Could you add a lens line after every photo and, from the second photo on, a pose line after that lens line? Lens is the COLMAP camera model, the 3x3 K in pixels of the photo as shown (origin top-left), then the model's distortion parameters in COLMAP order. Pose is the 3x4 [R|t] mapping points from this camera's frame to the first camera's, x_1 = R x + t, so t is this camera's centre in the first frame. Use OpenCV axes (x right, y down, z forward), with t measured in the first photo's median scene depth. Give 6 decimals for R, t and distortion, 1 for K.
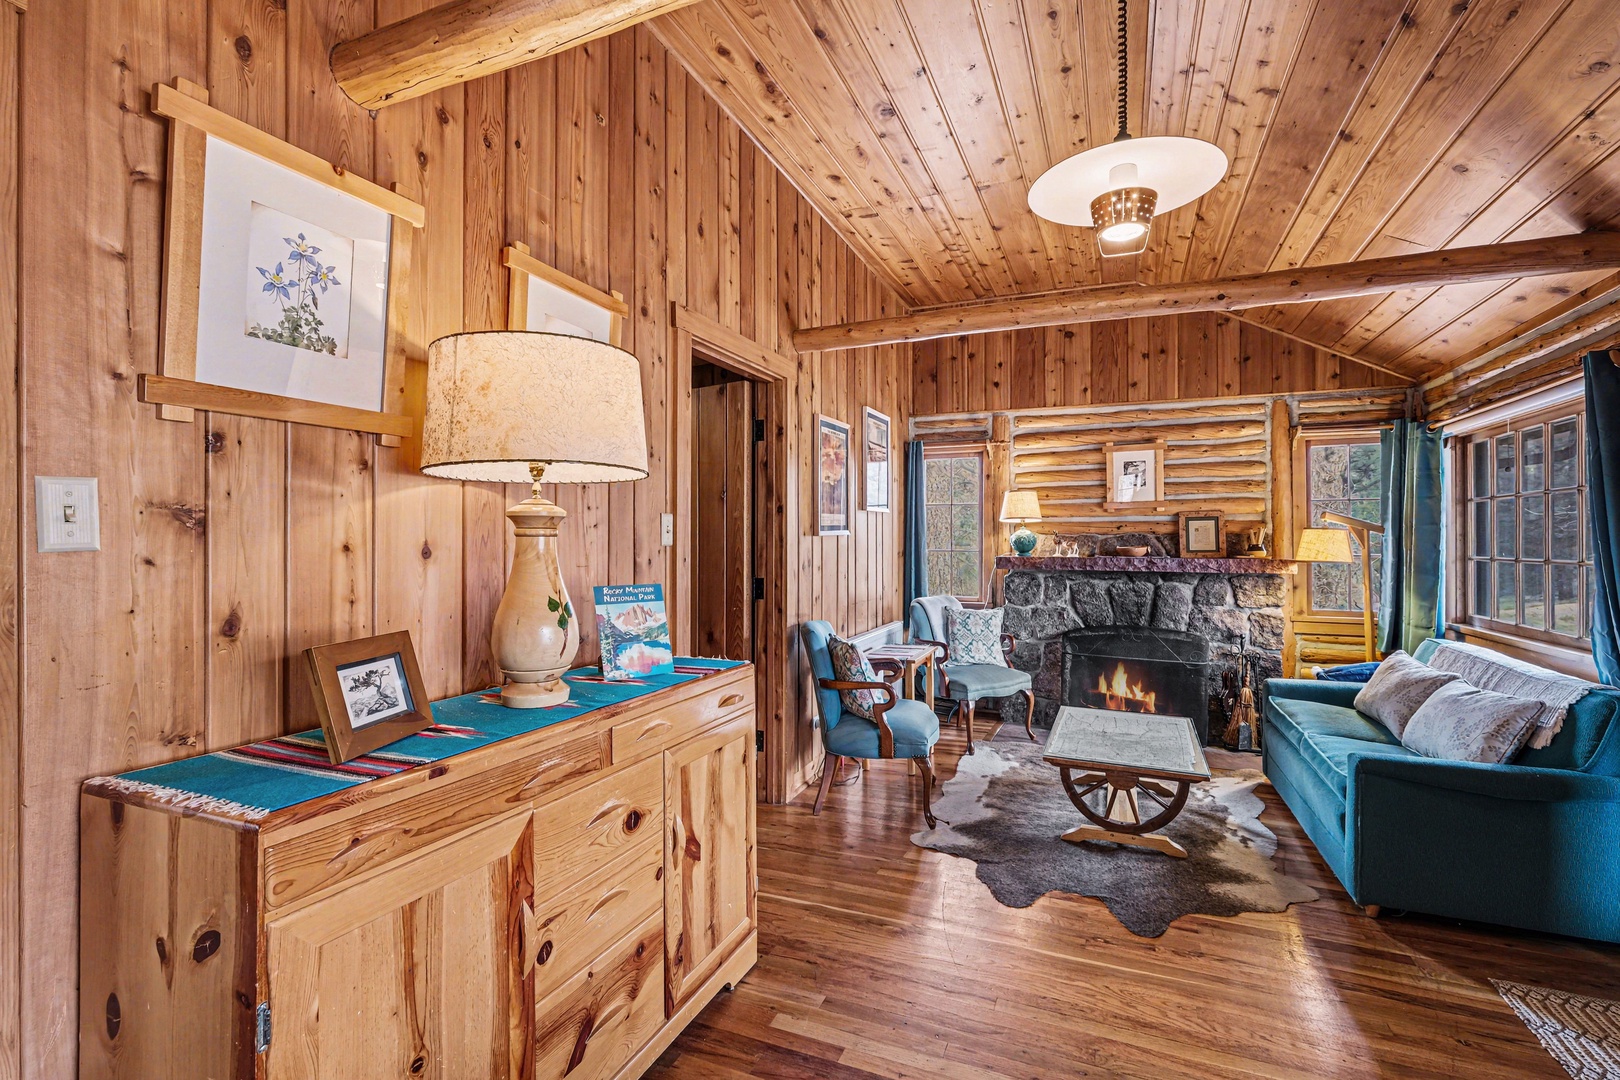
lens RADIAL K [[729.4, 0, 810.5], [0, 729.4, 532.2], [0, 0, 1]] dist [-0.019812, -0.000219]
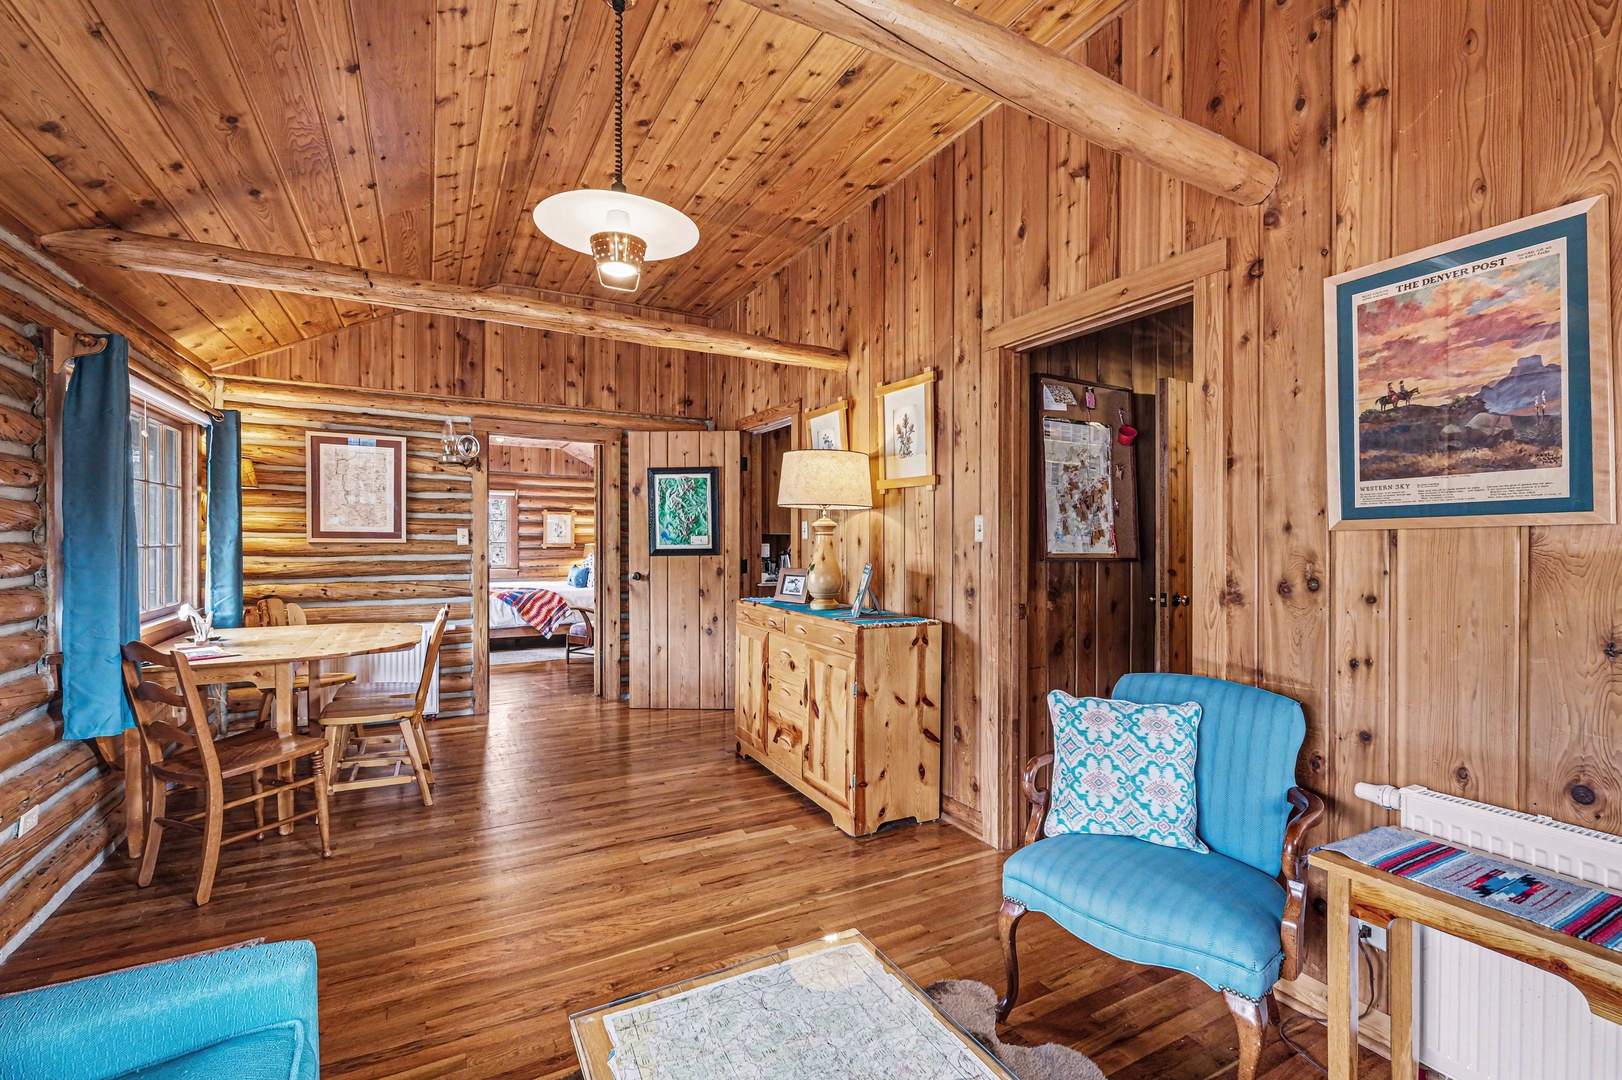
lens RADIAL K [[700.8, 0, 814.3], [0, 700.8, 542.5], [0, 0, 1]] dist [-0.001831, -0.000310]
pose [[-0.623919, 0.001235, -0.781488, 0.517357], [0.001317, 0.999999, 0.000529, 0.011056], [0.781488, -0.000700, -0.623920, 0.900000]]
